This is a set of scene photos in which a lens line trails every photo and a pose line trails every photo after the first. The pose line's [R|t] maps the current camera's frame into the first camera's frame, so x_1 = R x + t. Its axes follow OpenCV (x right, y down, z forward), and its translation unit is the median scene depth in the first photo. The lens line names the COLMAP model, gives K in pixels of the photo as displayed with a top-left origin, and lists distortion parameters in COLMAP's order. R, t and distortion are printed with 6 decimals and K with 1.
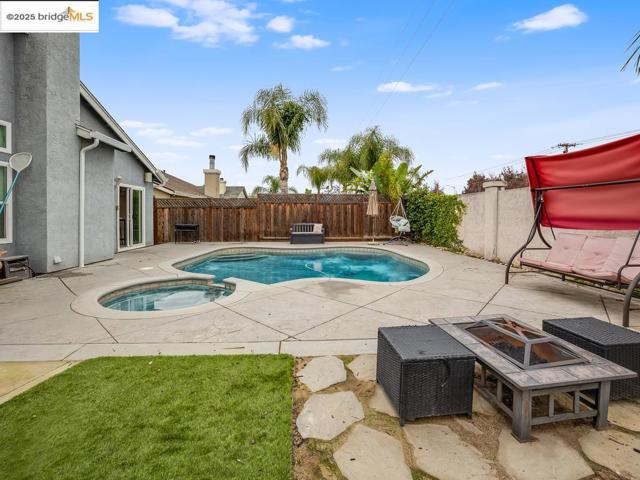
lens RADIAL K [[296.9, 0, 315.9], [0, 296.9, 216.8], [0, 0, 1]] dist [-0.015873, 0.000465]
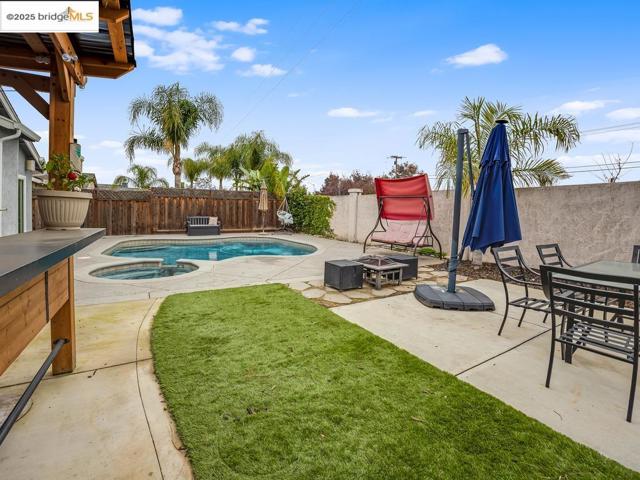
lens RADIAL K [[296.9, 0, 315.9], [0, 296.9, 216.8], [0, 0, 1]] dist [-0.015873, 0.000465]
pose [[0.902337, 0.003828, 0.431014, -0.124377], [-0.012664, 0.999764, 0.017634, -0.001742], [-0.430845, -0.021370, 0.902173, -0.151740]]
